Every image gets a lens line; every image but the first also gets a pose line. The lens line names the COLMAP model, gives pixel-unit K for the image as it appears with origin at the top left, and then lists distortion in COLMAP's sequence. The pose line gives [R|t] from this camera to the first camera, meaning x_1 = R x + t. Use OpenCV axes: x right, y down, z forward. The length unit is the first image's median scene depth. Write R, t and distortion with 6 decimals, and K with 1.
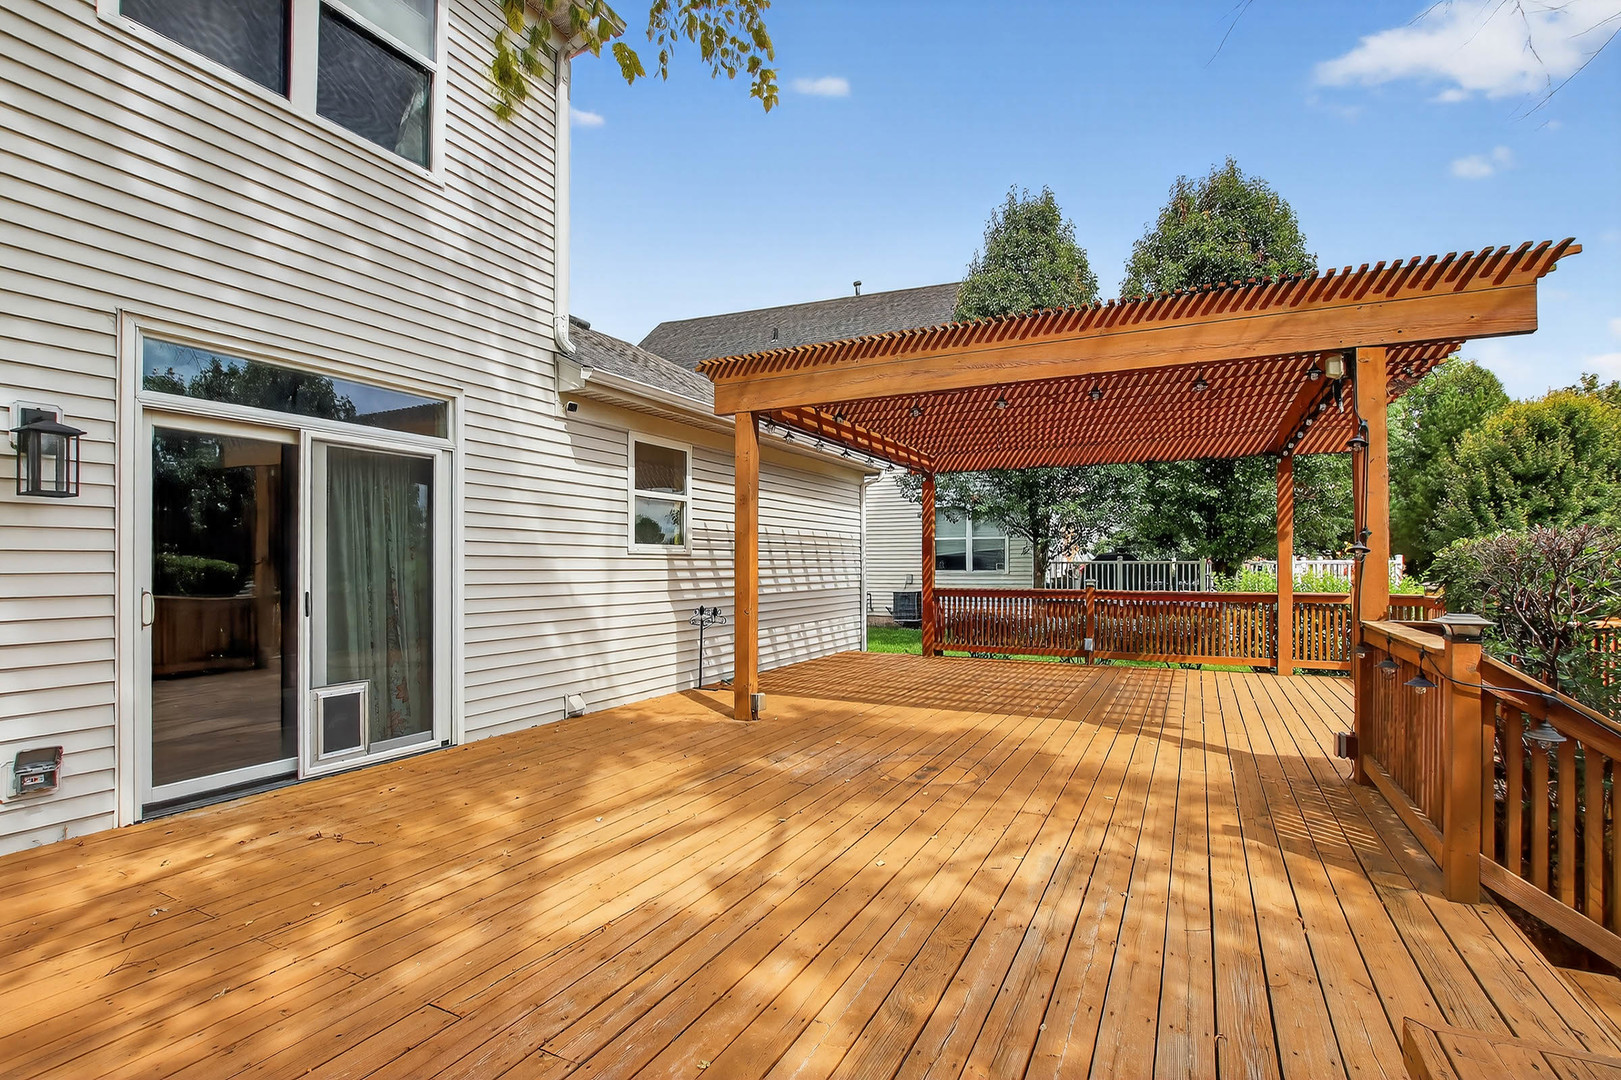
lens RADIAL K [[767.5, 0, 810.2], [0, 767.5, 545.2], [0, 0, 1]] dist [-0.021977, -0.000745]
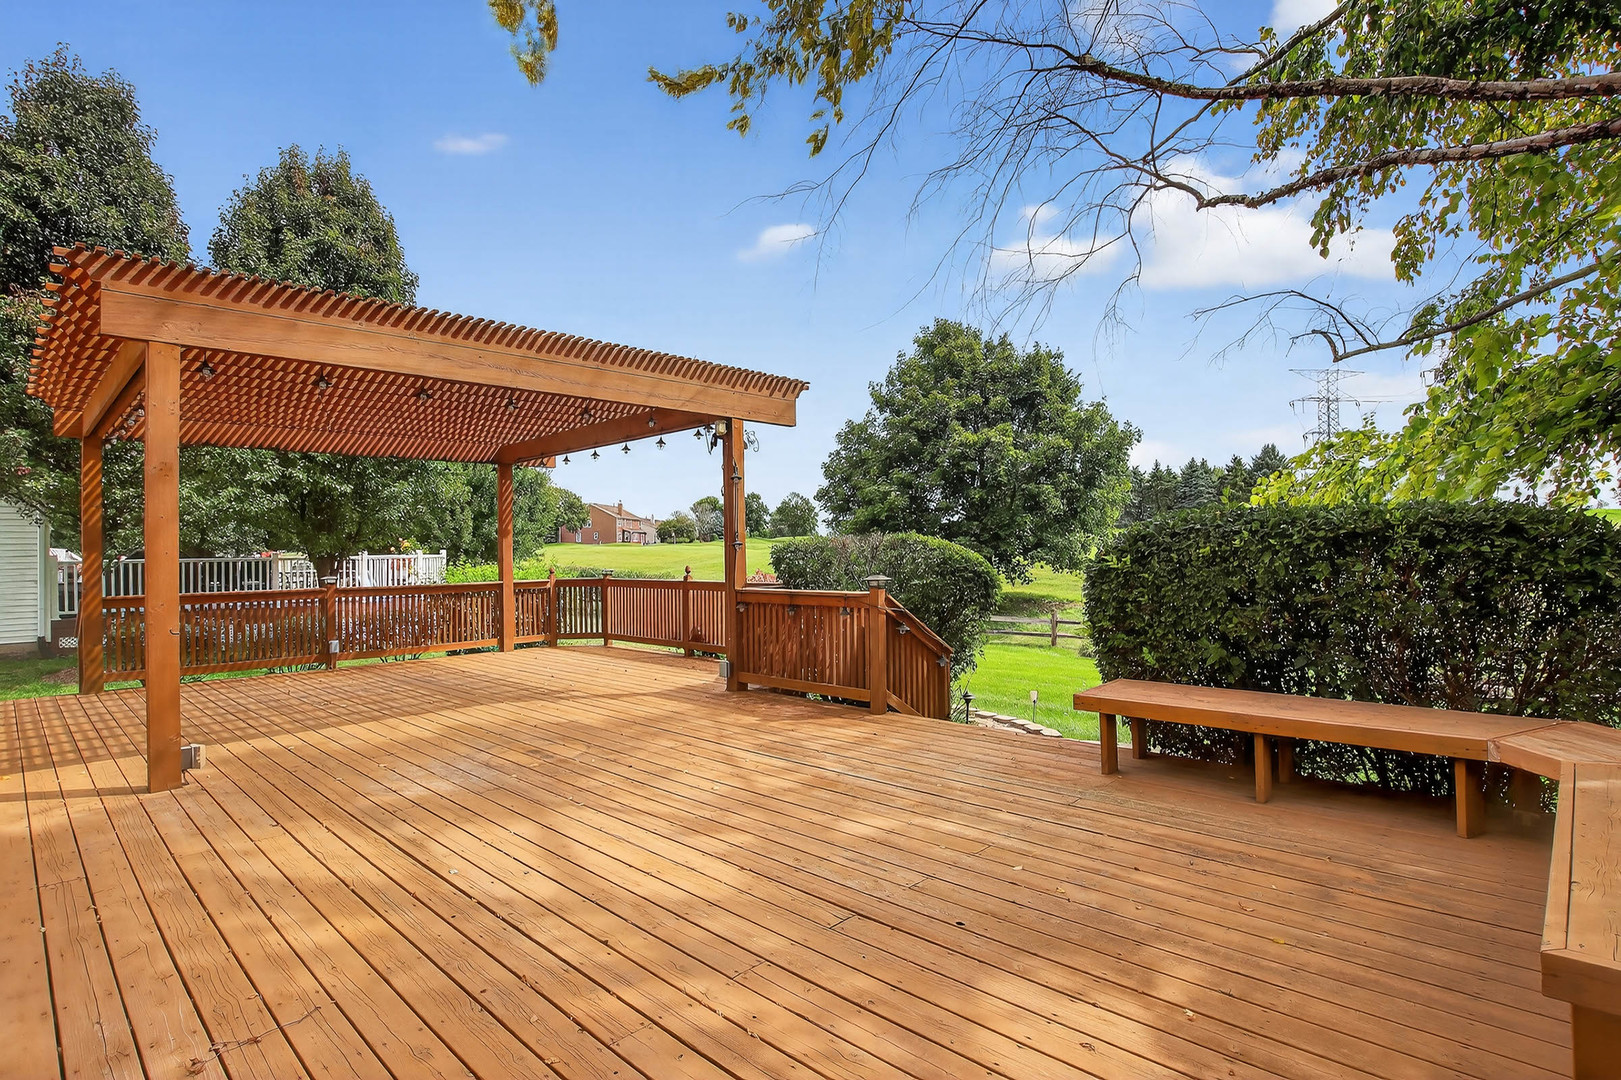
lens RADIAL K [[815.8, 0, 810.4], [0, 815.8, 548.6], [0, 0, 1]] dist [-0.020639, 0.000118]
pose [[0.296522, -0.001381, 0.955025, -0.838083], [-0.007375, 0.999966, 0.003736, 0.005399], [-0.954997, -0.008151, 0.296502, 0.322894]]
